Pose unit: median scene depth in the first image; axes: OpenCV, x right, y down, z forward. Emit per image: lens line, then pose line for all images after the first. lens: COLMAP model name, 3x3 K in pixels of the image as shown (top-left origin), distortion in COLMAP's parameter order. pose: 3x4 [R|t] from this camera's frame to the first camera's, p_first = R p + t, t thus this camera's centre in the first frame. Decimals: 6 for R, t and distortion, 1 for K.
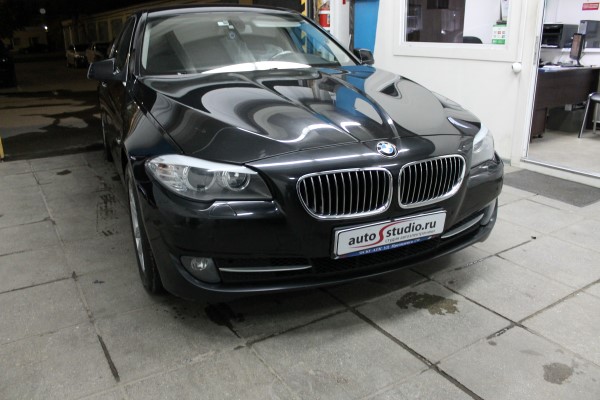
lens RADIAL K [[496.3, 0, 298.9], [0, 496.3, 200.0], [0, 0, 1]] dist [-0.142787, 0.109612]
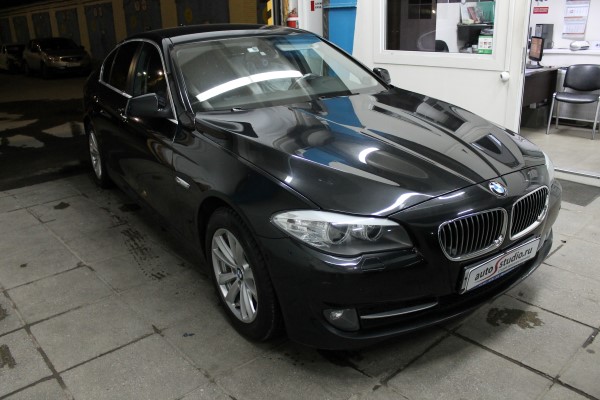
lens RADIAL K [[496.3, 0, 302.0], [0, 496.3, 198.3], [0, 0, 1]] dist [-0.142787, 0.109612]
pose [[0.984745, -0.077149, 0.155964, -0.329089], [0.074768, 0.996978, 0.021085, -0.108329], [-0.157120, -0.009102, 0.987538, 0.005013]]
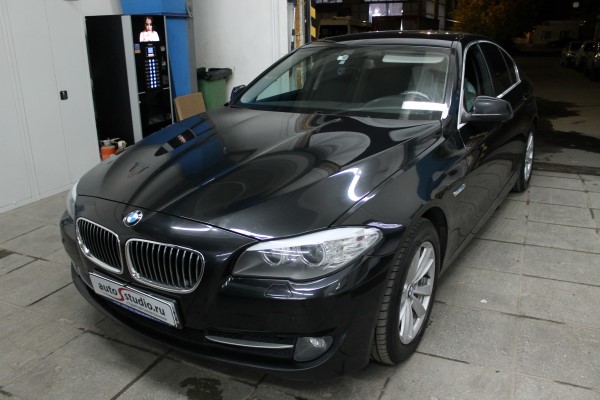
lens RADIAL K [[496.3, 0, 298.1], [0, 496.3, 199.5], [0, 0, 1]] dist [-0.142787, 0.109612]
pose [[0.549240, 0.262437, -0.793386, 0.907694], [-0.251931, 0.957236, 0.142230, -0.289874], [0.796785, 0.121760, 0.591869, 0.528638]]
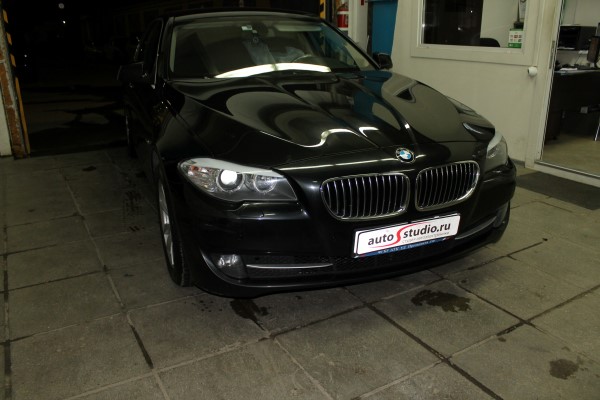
lens RADIAL K [[496.3, 0, 299.1], [0, 496.3, 199.3], [0, 0, 1]] dist [-0.142787, 0.109612]
pose [[0.999532, 0.013953, -0.027208, -0.015534], [-0.013764, 0.999880, 0.007132, -0.010044], [0.027304, -0.006754, 0.999604, -0.052991]]
